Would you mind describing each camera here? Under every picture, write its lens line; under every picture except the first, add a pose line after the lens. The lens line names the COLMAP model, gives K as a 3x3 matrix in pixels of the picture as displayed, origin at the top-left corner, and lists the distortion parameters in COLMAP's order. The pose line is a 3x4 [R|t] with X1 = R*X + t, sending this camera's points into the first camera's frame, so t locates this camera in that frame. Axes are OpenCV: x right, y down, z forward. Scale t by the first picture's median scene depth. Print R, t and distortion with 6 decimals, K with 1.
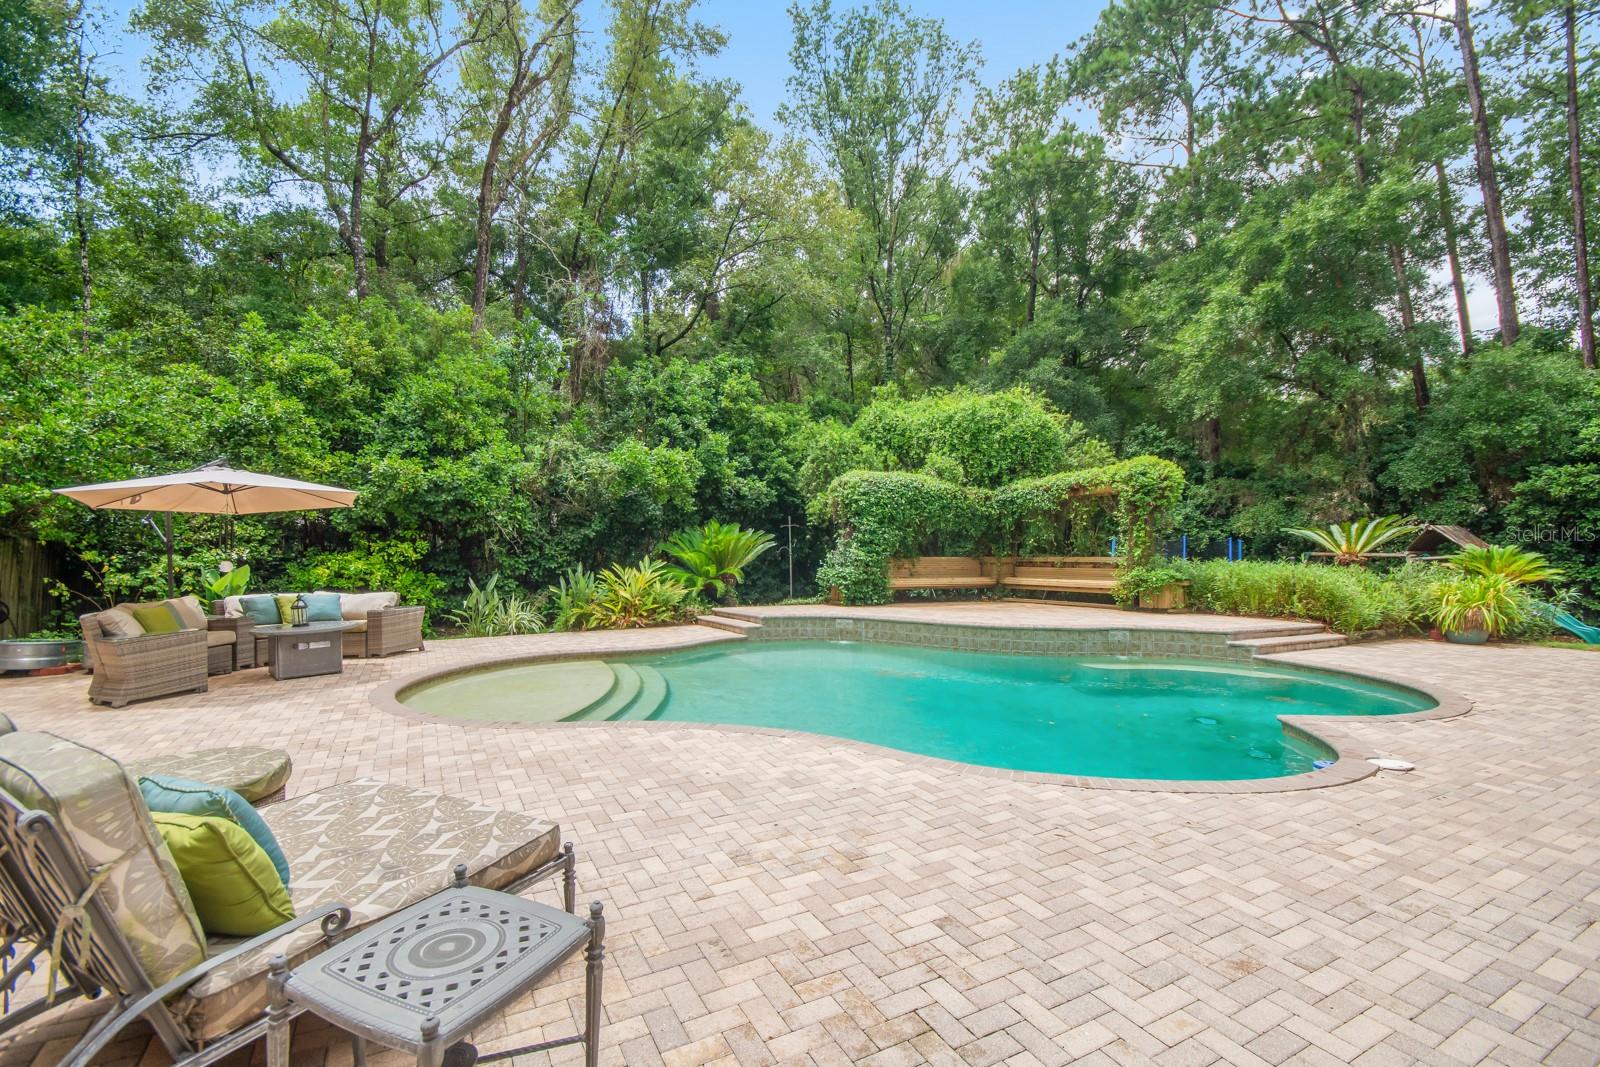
lens RADIAL K [[710.8, 0, 792.8], [0, 710.8, 531.0], [0, 0, 1]] dist [0.000389, -0.000767]
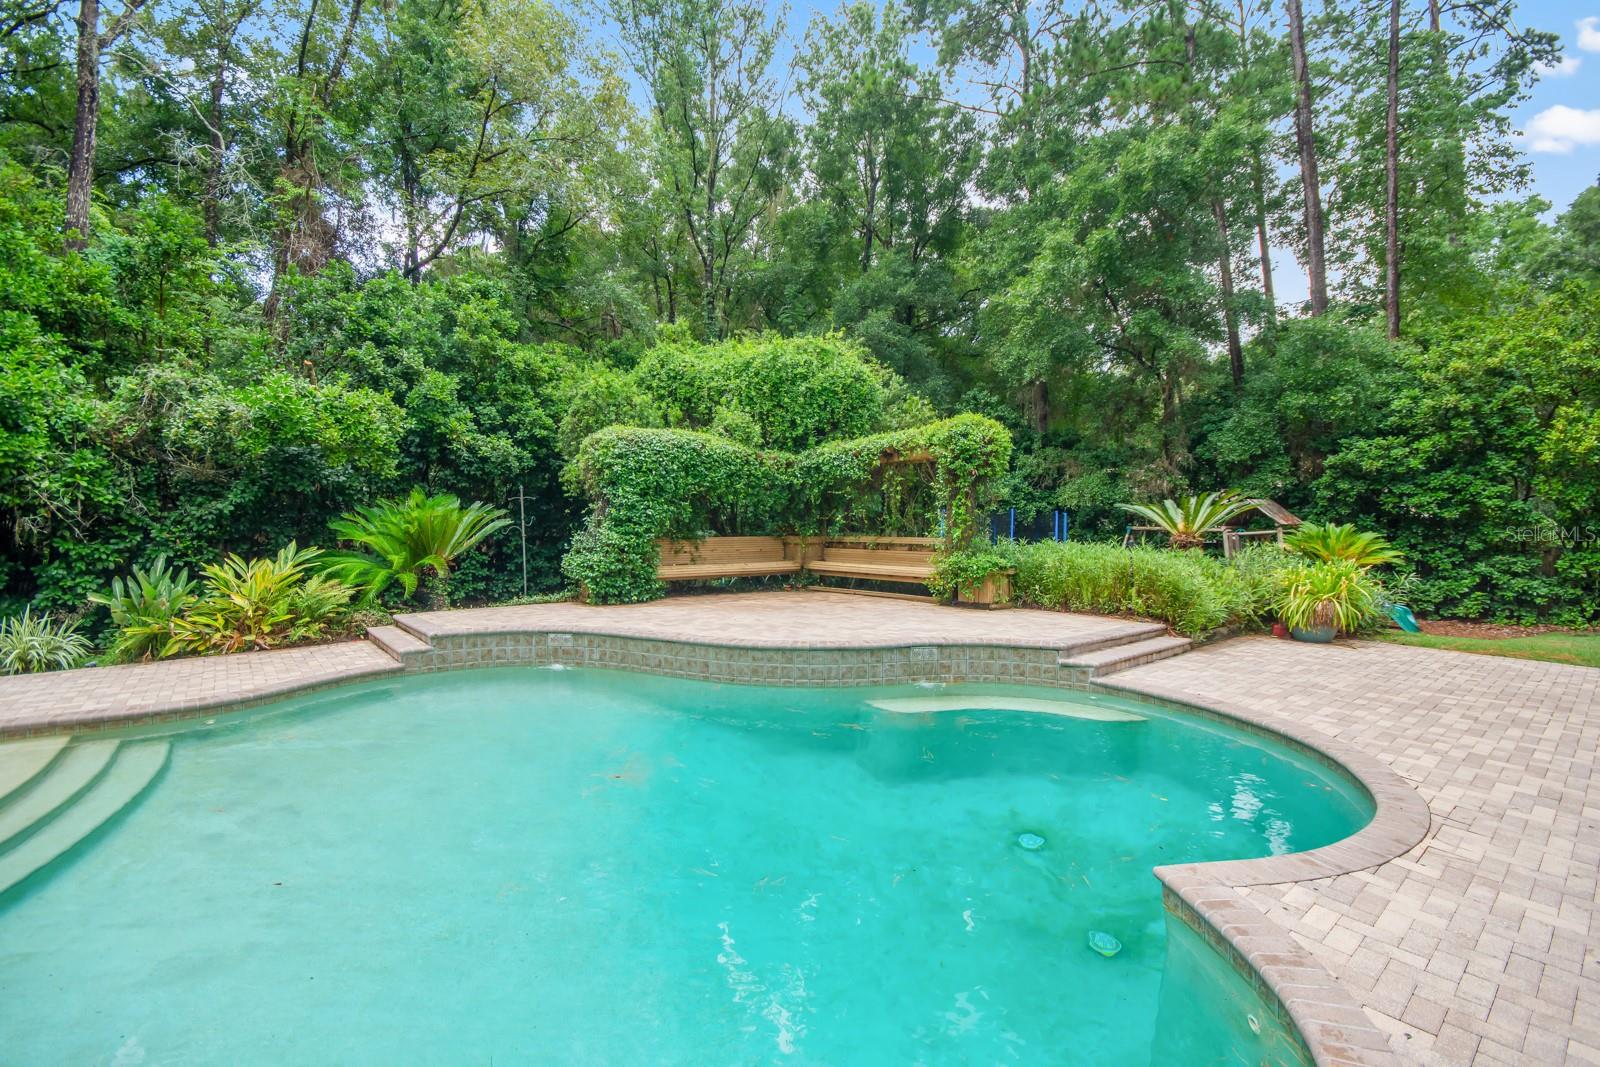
lens RADIAL K [[673.5, 0, 800.0], [0, 673.5, 533.5], [0, 0, 1]] dist [-0.002229, 0.000220]
pose [[0.980918, -0.006900, 0.194300, 0.135003], [-0.003330, 0.998627, 0.052276, -0.007467], [-0.194394, -0.051926, 0.979548, 0.238174]]
